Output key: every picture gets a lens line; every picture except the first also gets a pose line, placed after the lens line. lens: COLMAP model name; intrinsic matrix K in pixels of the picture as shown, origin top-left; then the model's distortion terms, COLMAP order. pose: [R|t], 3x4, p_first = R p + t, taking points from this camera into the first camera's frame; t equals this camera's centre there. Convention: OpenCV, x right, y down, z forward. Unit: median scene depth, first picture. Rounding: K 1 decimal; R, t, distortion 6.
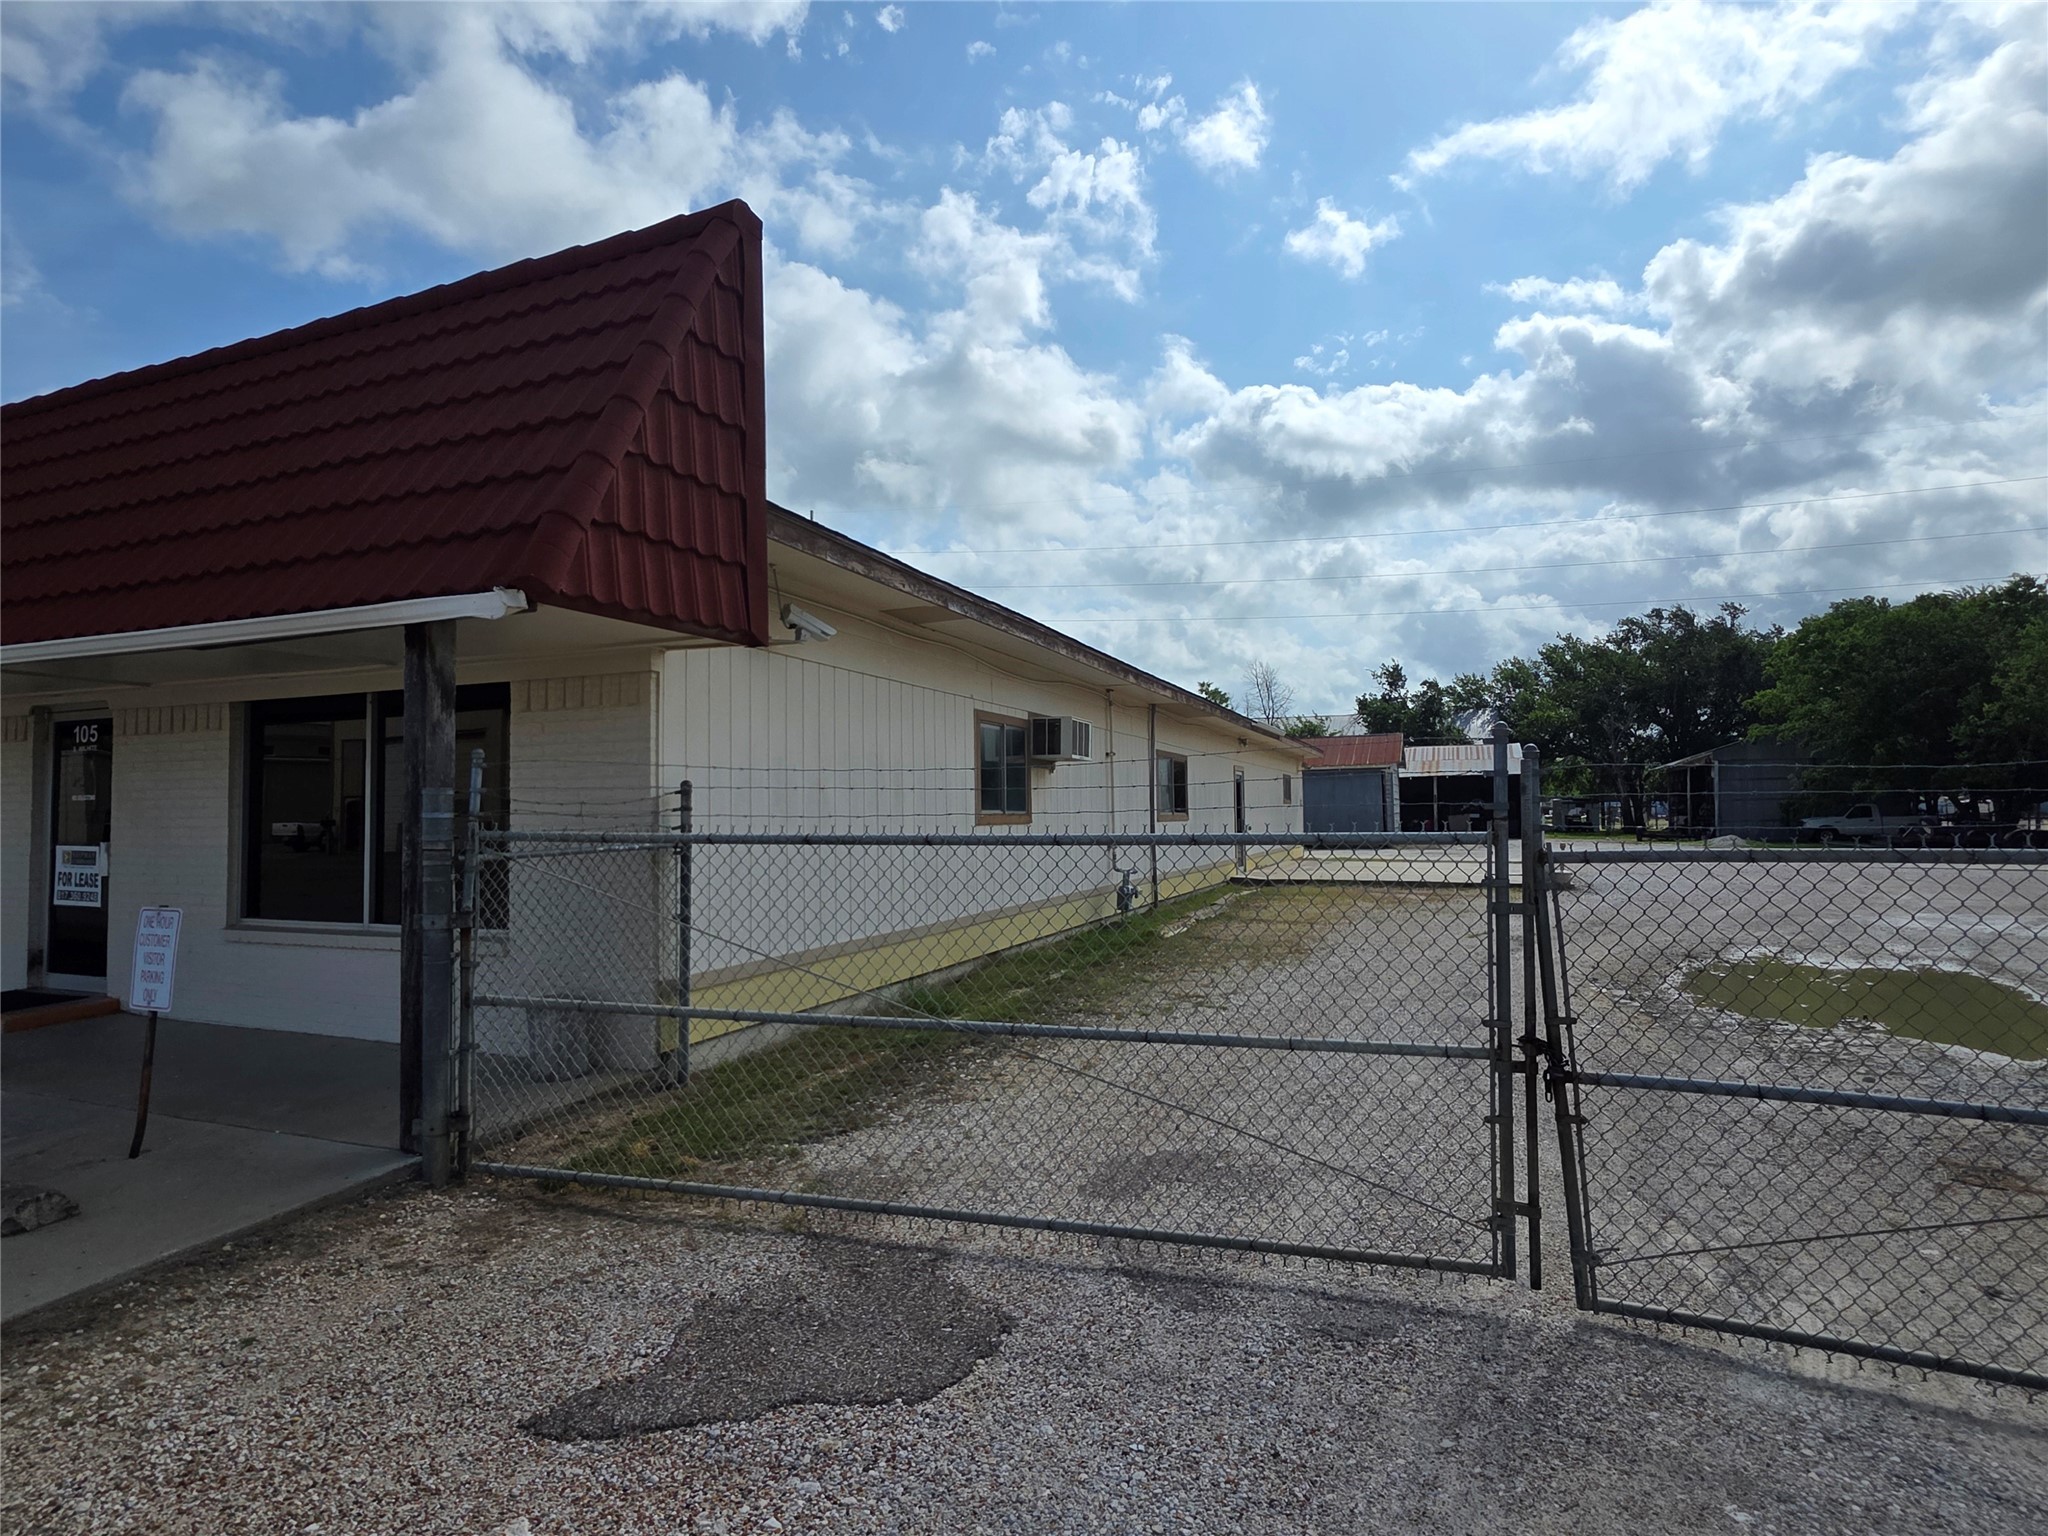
lens RADIAL K [[1271.4, 0, 1024.0], [0, 1271.4, 768.0], [0, 0, 1]] dist [-0.000006, 0.001172]
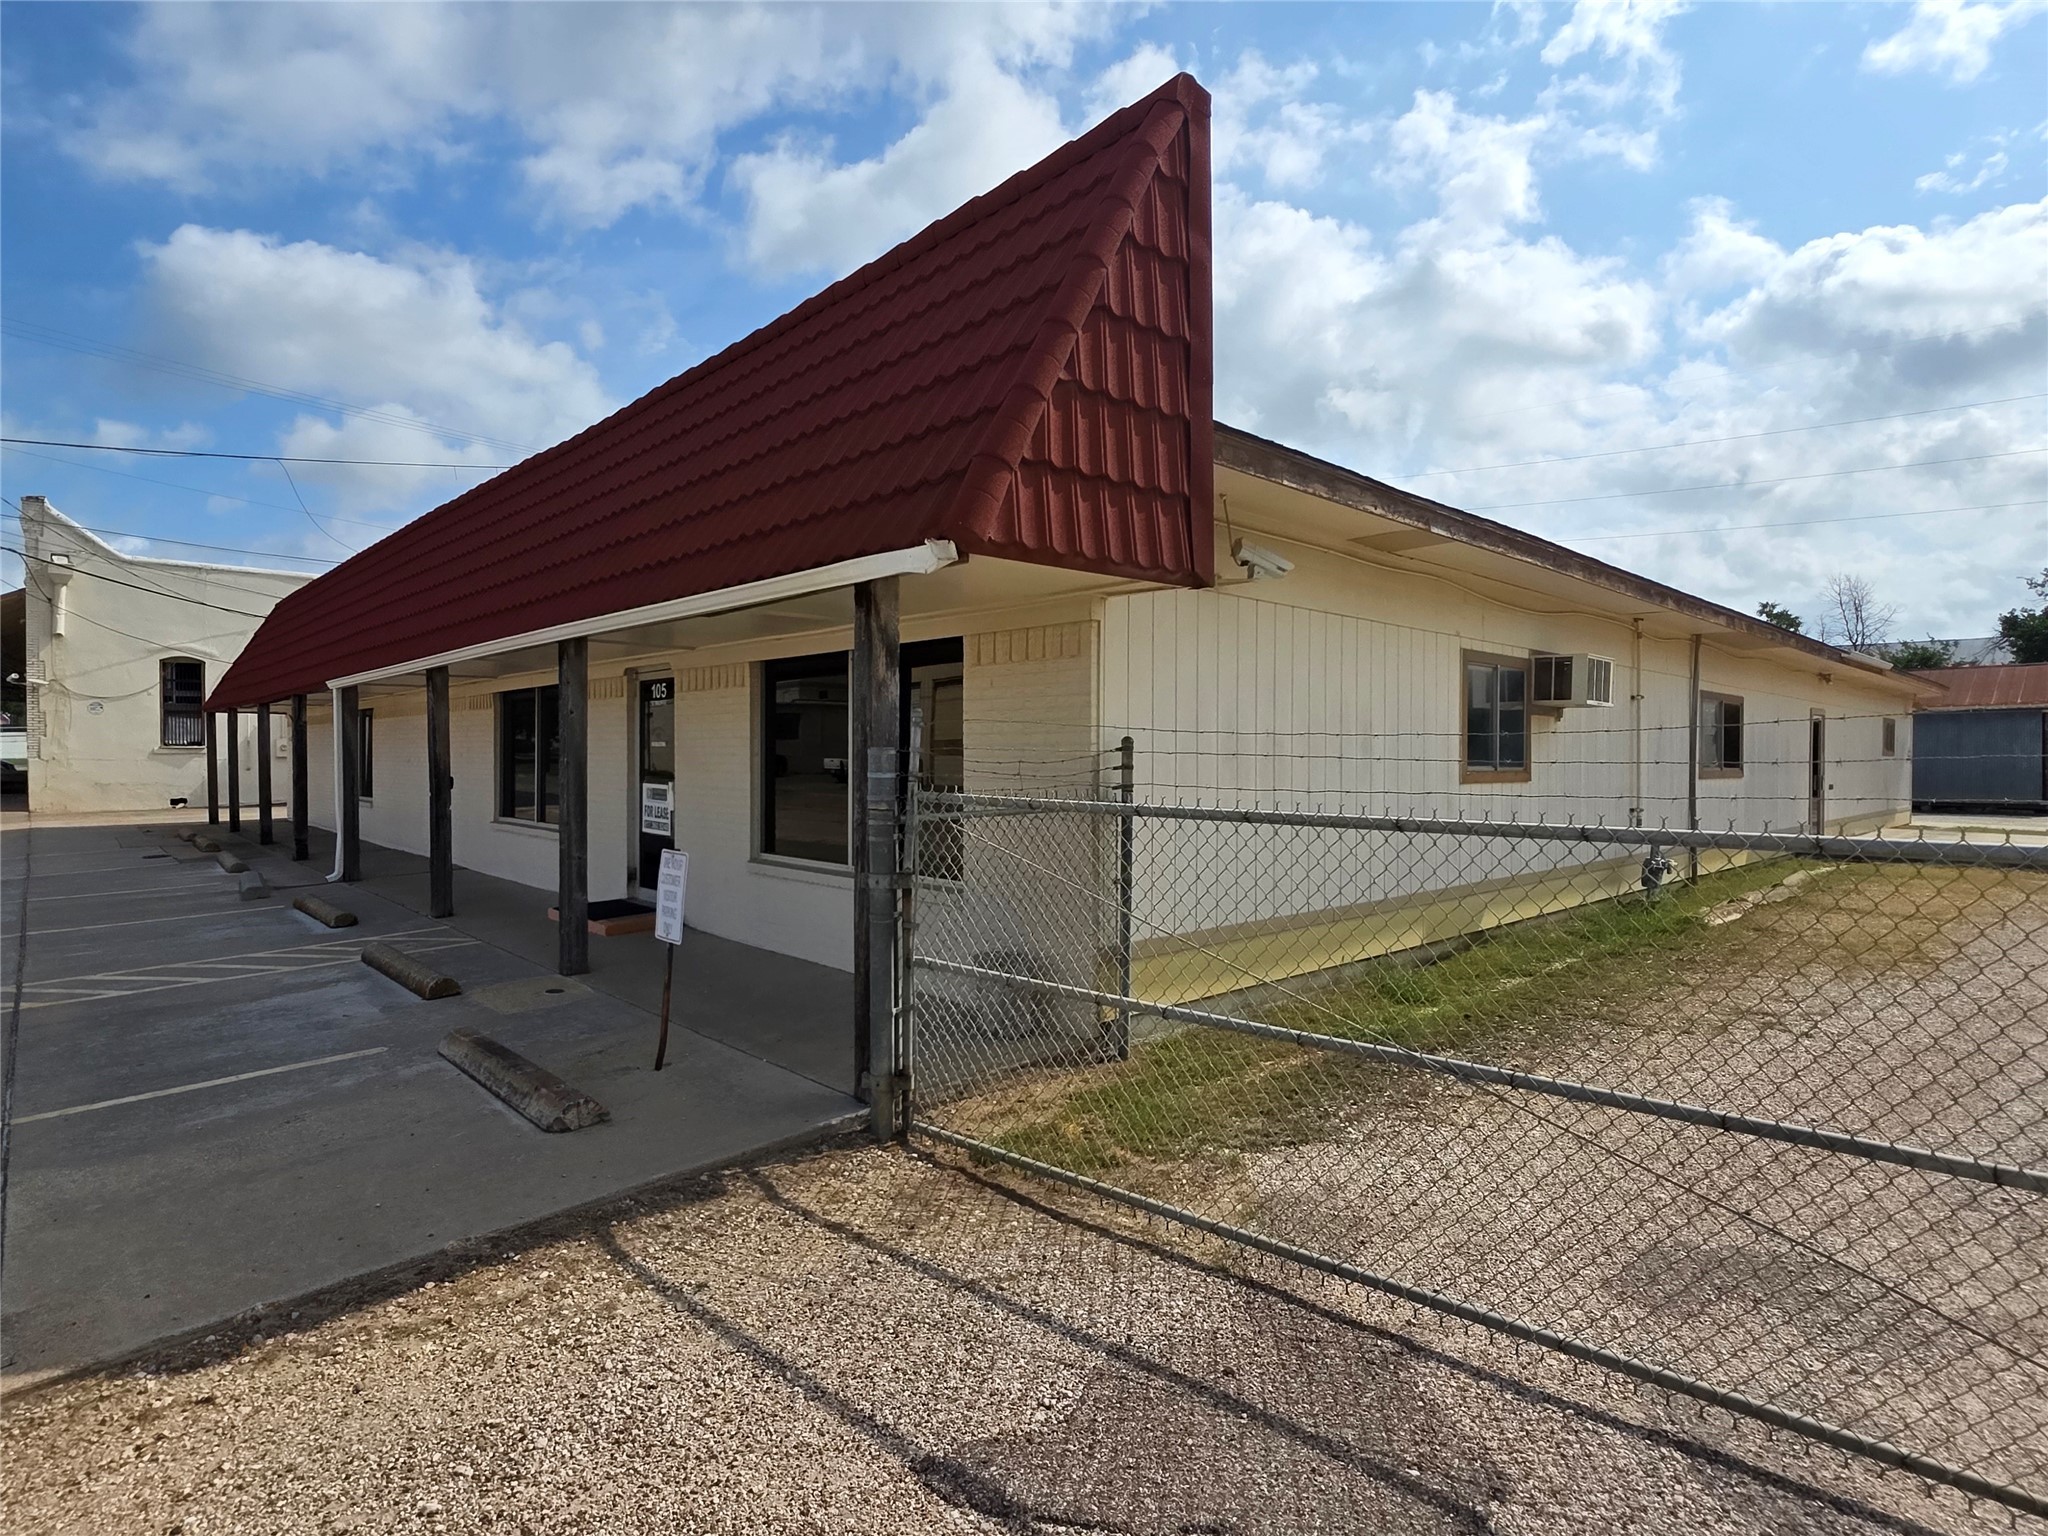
lens RADIAL K [[1044.0, 0, 1024.0], [0, 1044.0, 768.0], [0, 0, 1]] dist [-0.032902, 0.010012]
pose [[0.912419, 0.013706, -0.409029, -0.019755], [0.014492, 0.997730, 0.065760, -0.017192], [0.409002, -0.065928, 0.910149, 0.257719]]
